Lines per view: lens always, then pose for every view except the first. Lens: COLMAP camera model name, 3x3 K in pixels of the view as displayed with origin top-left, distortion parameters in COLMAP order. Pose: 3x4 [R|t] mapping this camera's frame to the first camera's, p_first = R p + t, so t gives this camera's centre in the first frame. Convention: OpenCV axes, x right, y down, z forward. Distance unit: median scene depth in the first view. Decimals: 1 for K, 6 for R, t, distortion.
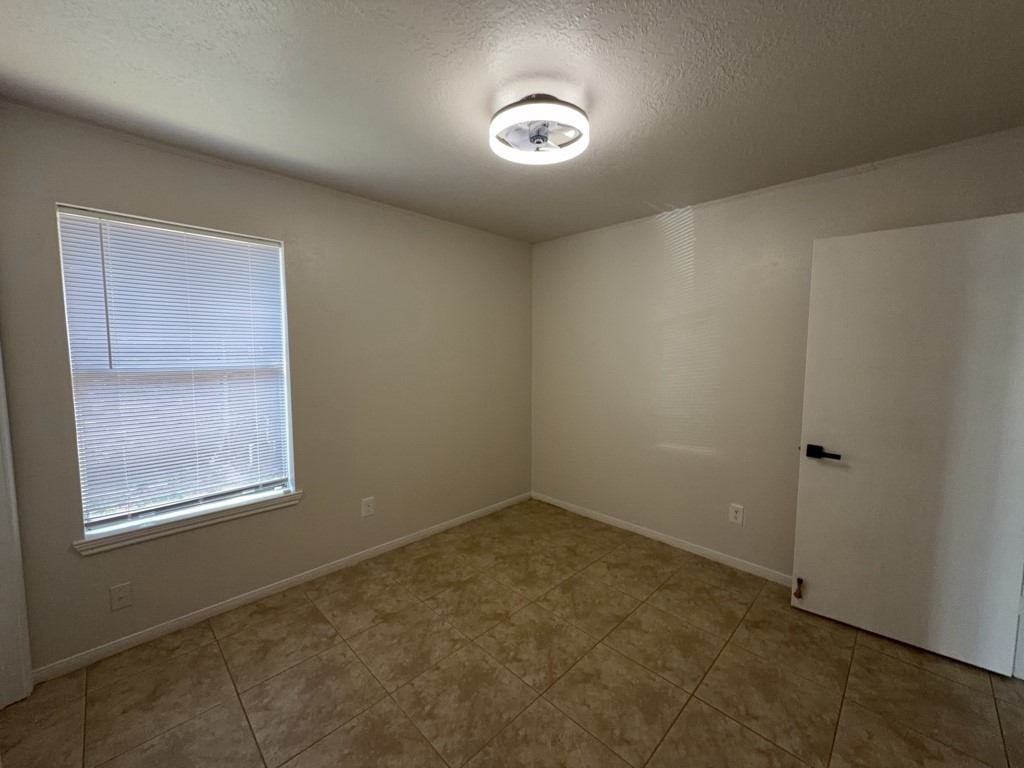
lens RADIAL K [[407.3, 0, 506.0], [0, 407.3, 389.9], [0, 0, 1]] dist [-0.002268, 0.000535]
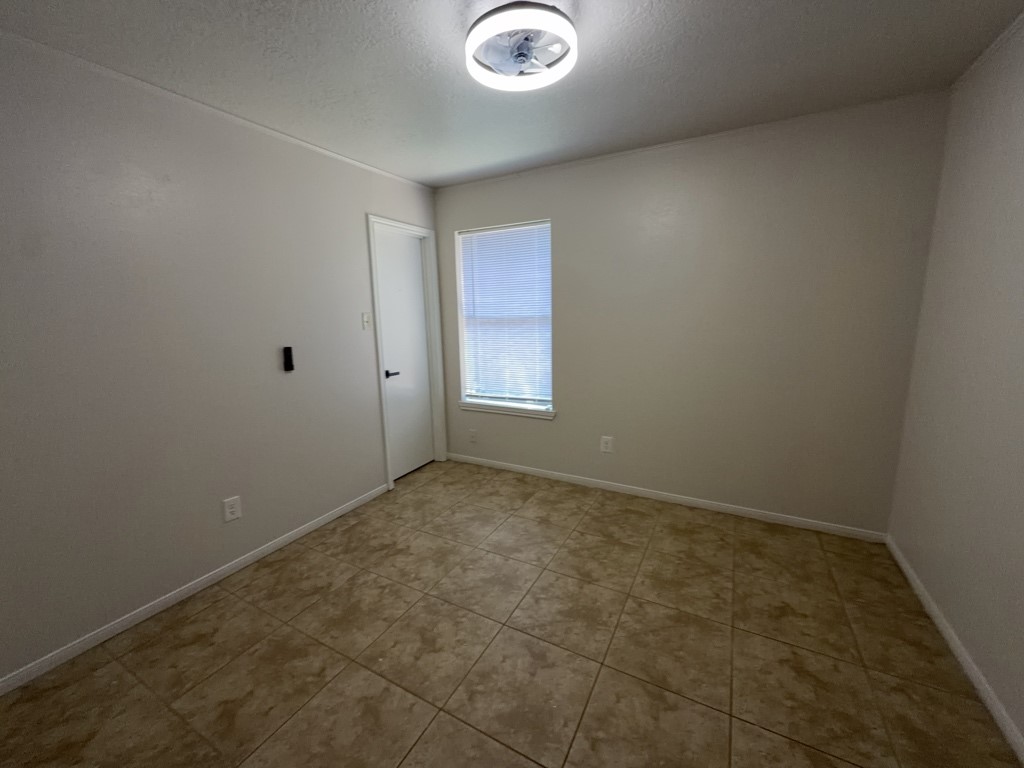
lens RADIAL K [[407.3, 0, 505.7], [0, 407.3, 377.9], [0, 0, 1]] dist [-0.002268, 0.000535]
pose [[0.273009, 0.142402, -0.951414, 0.767158], [-0.070902, 0.989272, 0.127724, -0.015014], [0.959395, 0.032587, 0.280177, 0.525588]]
